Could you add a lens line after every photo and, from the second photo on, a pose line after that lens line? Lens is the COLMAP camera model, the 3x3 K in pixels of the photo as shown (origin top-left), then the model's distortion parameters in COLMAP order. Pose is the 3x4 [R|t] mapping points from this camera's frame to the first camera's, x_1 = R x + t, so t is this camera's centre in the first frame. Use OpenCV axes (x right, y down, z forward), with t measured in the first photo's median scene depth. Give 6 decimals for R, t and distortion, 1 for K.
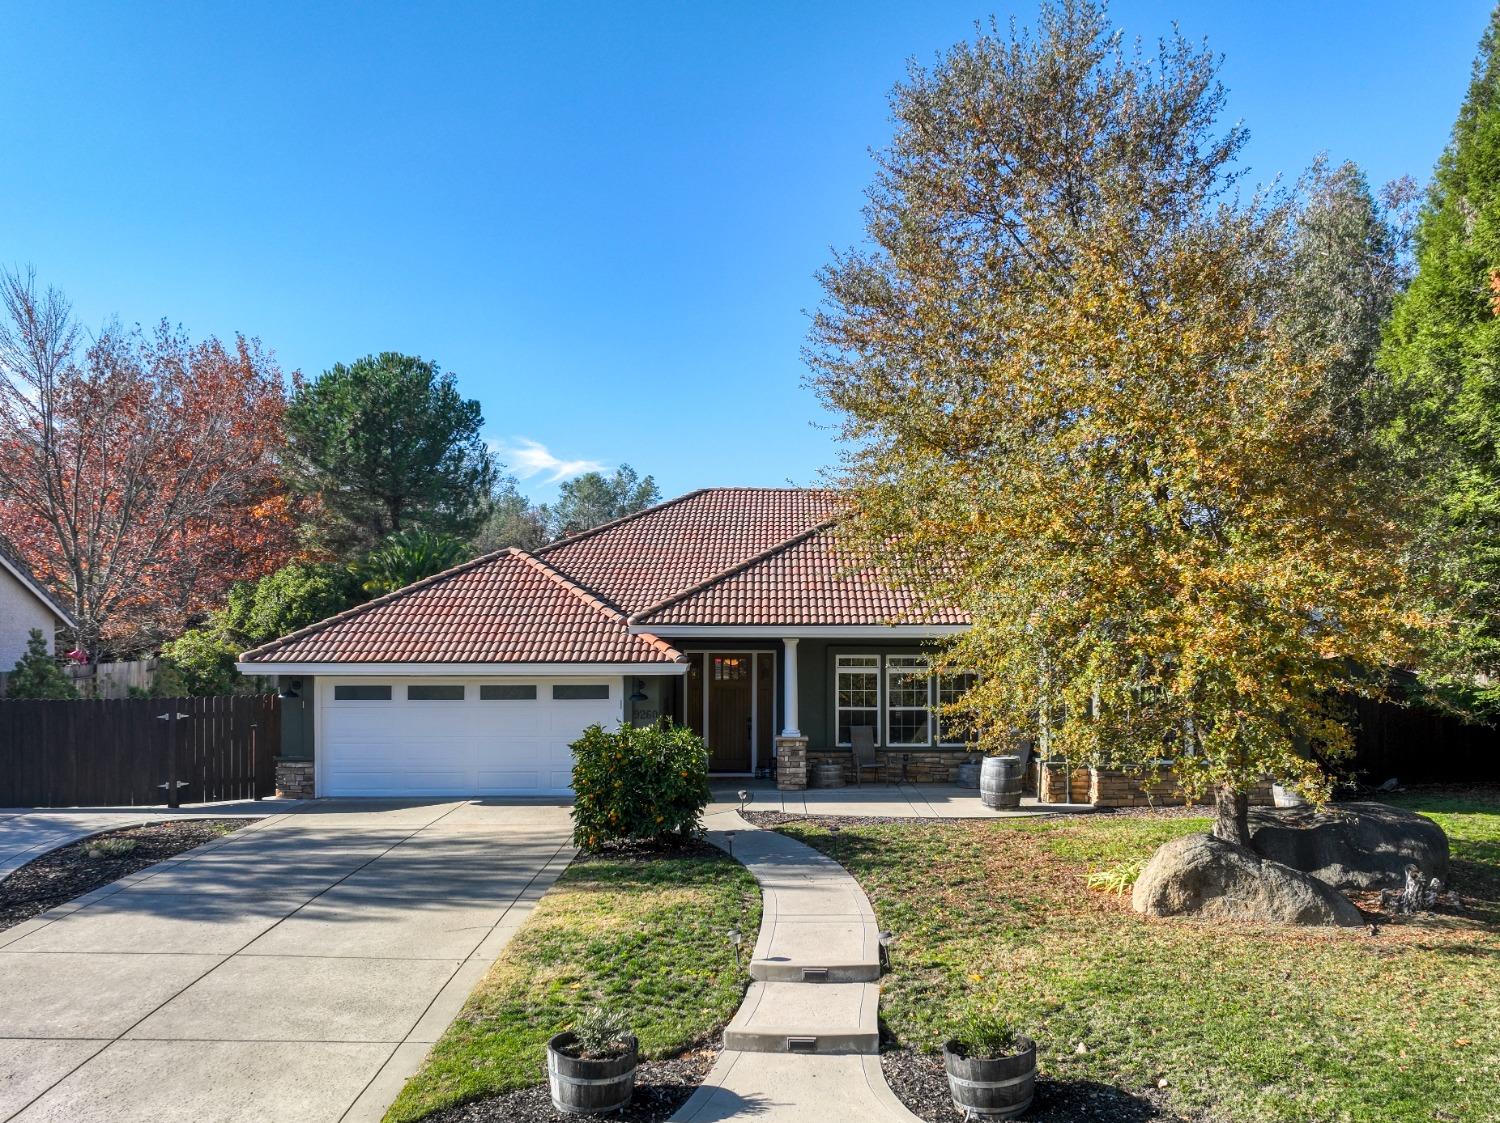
lens RADIAL K [[1199.0, 0, 802.0], [0, 1199.0, 634.8], [0, 0, 1]] dist [0.007557, -0.001422]
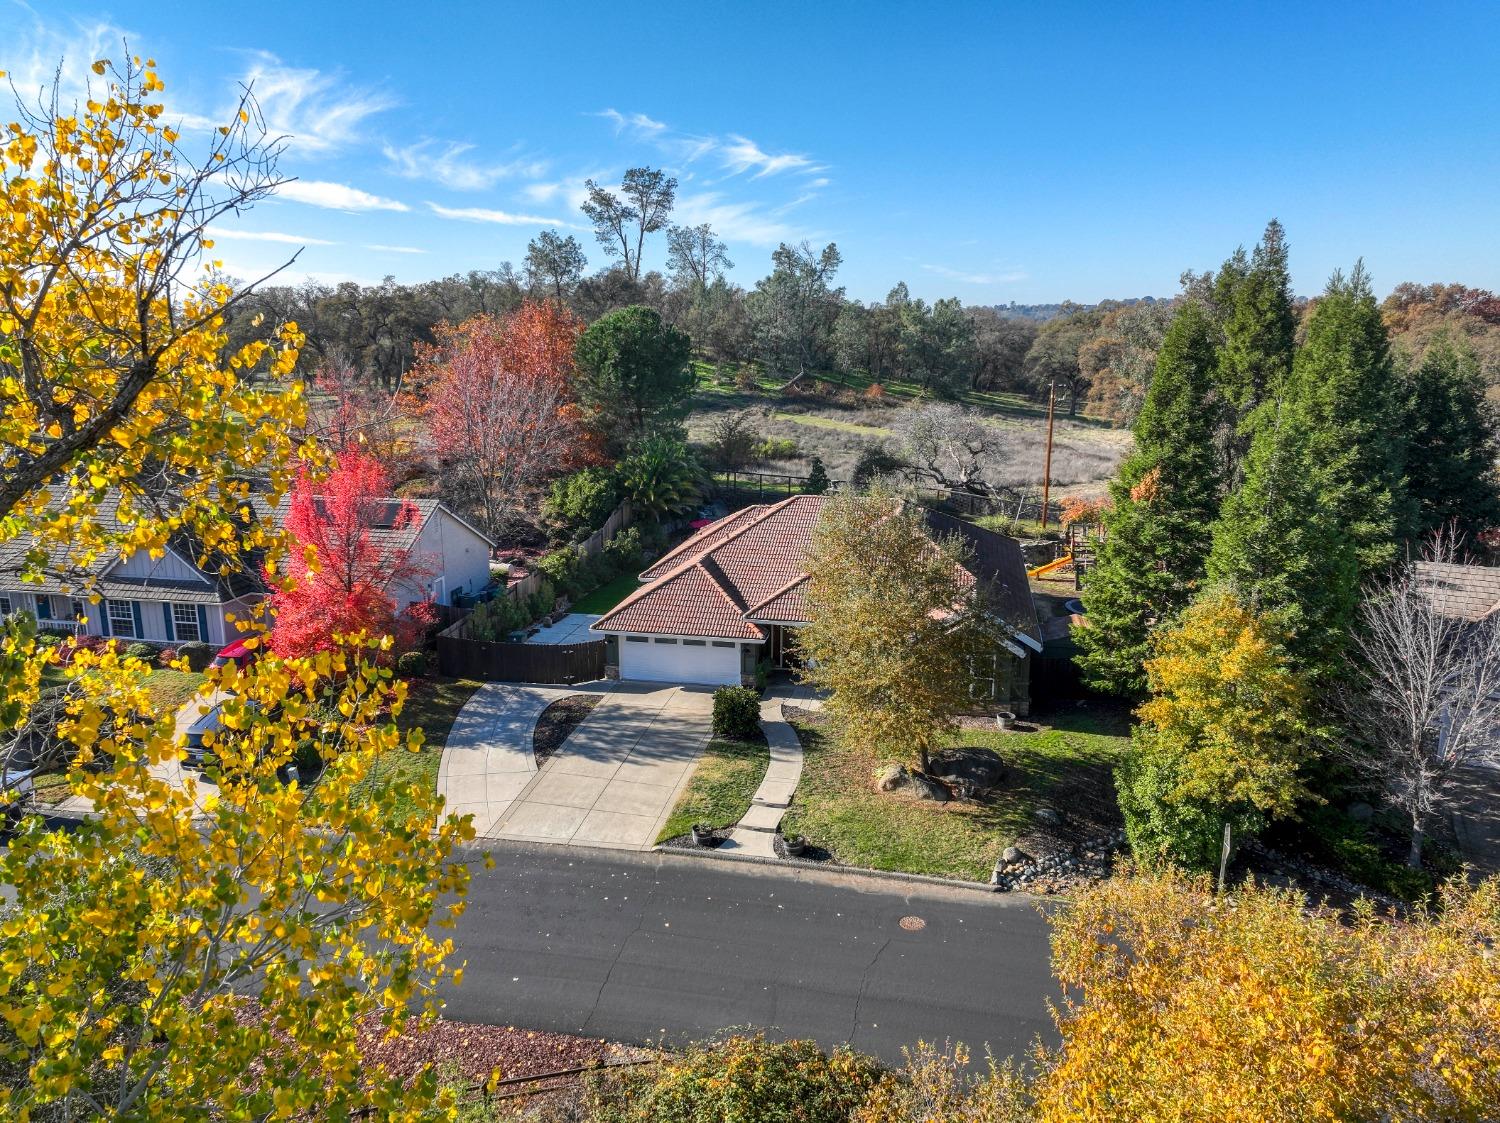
lens RADIAL K [[1060.0, 0, 754.5], [0, 1060.0, 545.7], [0, 0, 1]] dist [-0.004395, 0.021559]
pose [[0.977266, 0.044389, -0.207318, 0.394808], [-0.000015, 0.977852, 0.209299, -0.759763], [0.212017, -0.204538, 0.955622, -1.250990]]
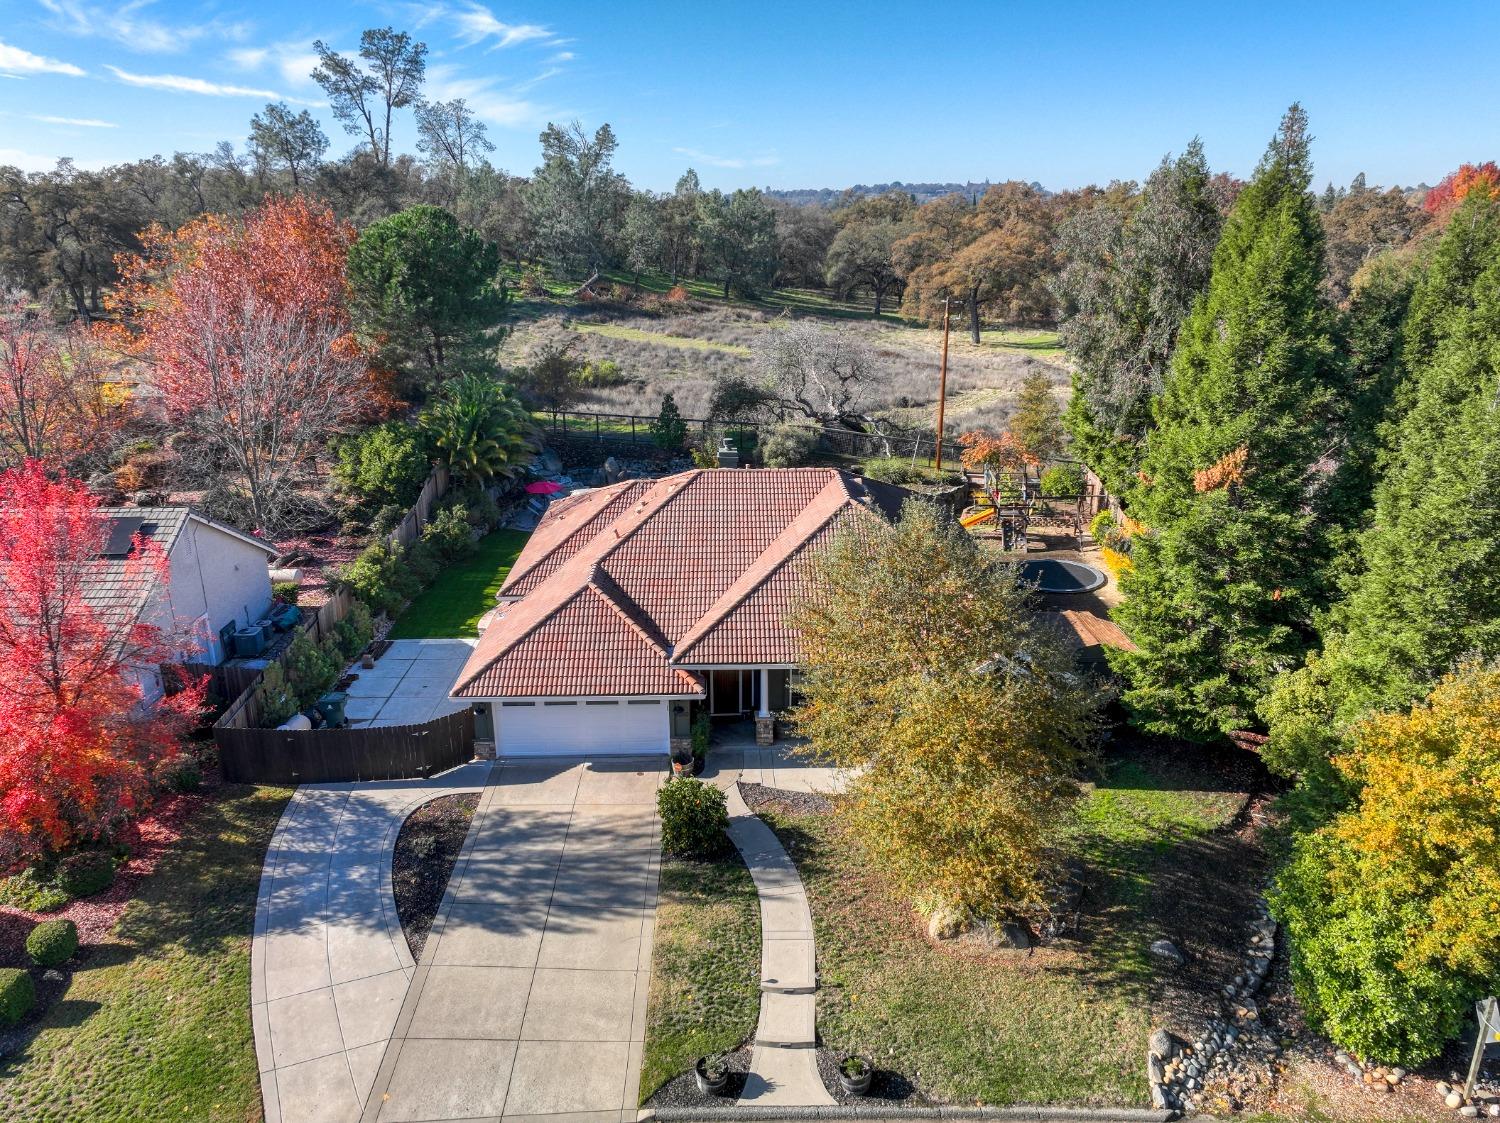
lens RADIAL K [[1060.0, 0, 754.5], [0, 1060.0, 545.7], [0, 0, 1]] dist [-0.004395, 0.021559]
pose [[0.999940, -0.004655, 0.009953, -0.050087], [0.001378, 0.951797, 0.306726, -0.820820], [-0.010901, -0.306693, 0.951746, -0.503594]]
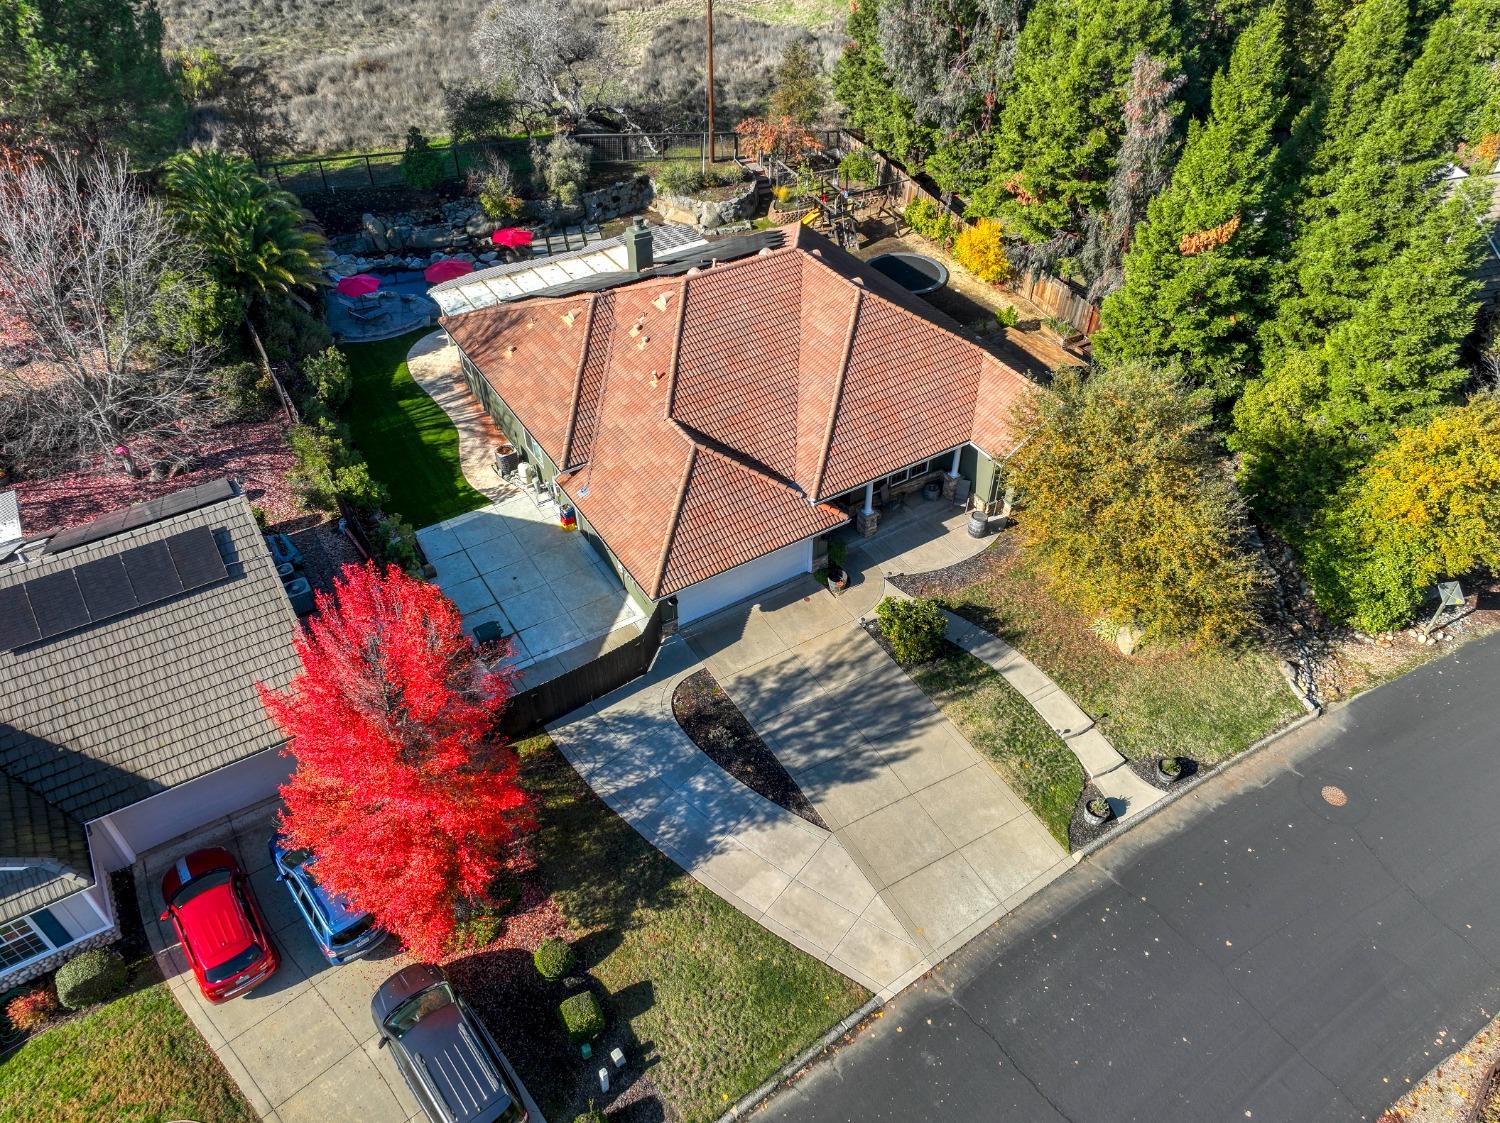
lens RADIAL K [[1060.0, 0, 754.5], [0, 1060.0, 545.7], [0, 0, 1]] dist [-0.004395, 0.021559]
pose [[0.857342, -0.338272, 0.387990, -1.161998], [-0.001005, 0.752649, 0.658421, -1.373419], [-0.514746, -0.564882, 0.644938, -0.090535]]
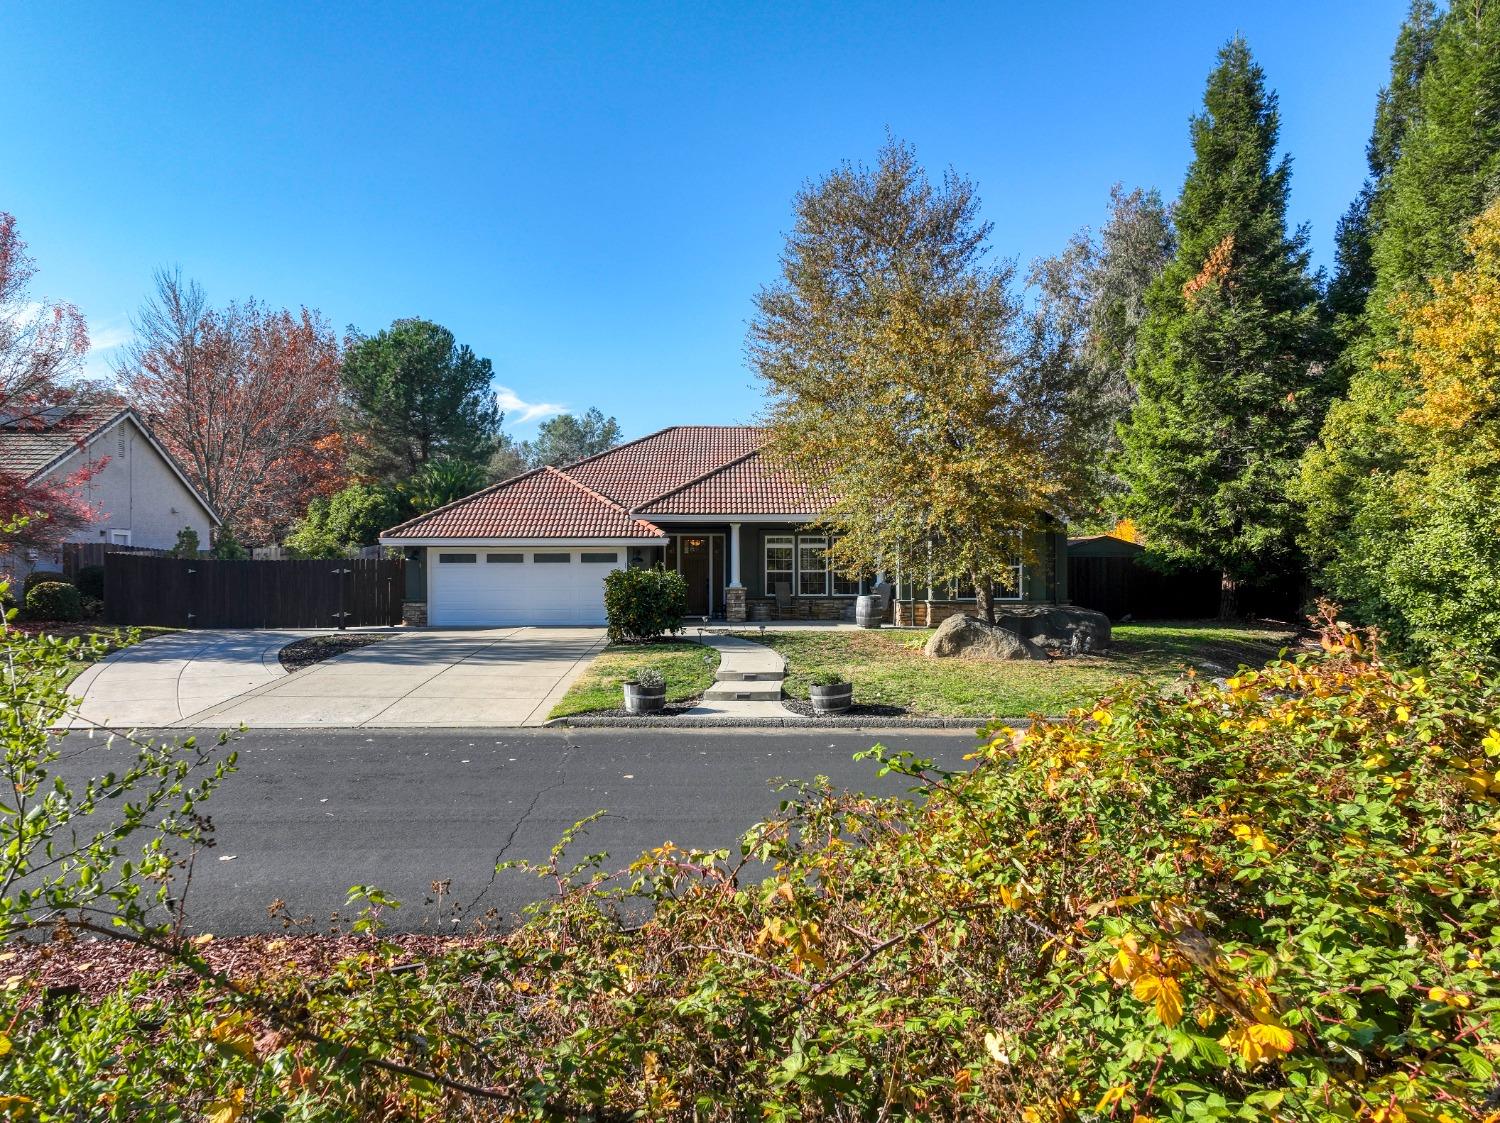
lens RADIAL K [[1060.0, 0, 754.5], [0, 1060.0, 545.7], [0, 0, 1]] dist [-0.004395, 0.021559]
pose [[0.999933, -0.001840, 0.011440, -0.000423], [0.001966, 0.999937, -0.011057, 0.061678], [-0.011419, 0.011079, 0.999873, -0.469507]]
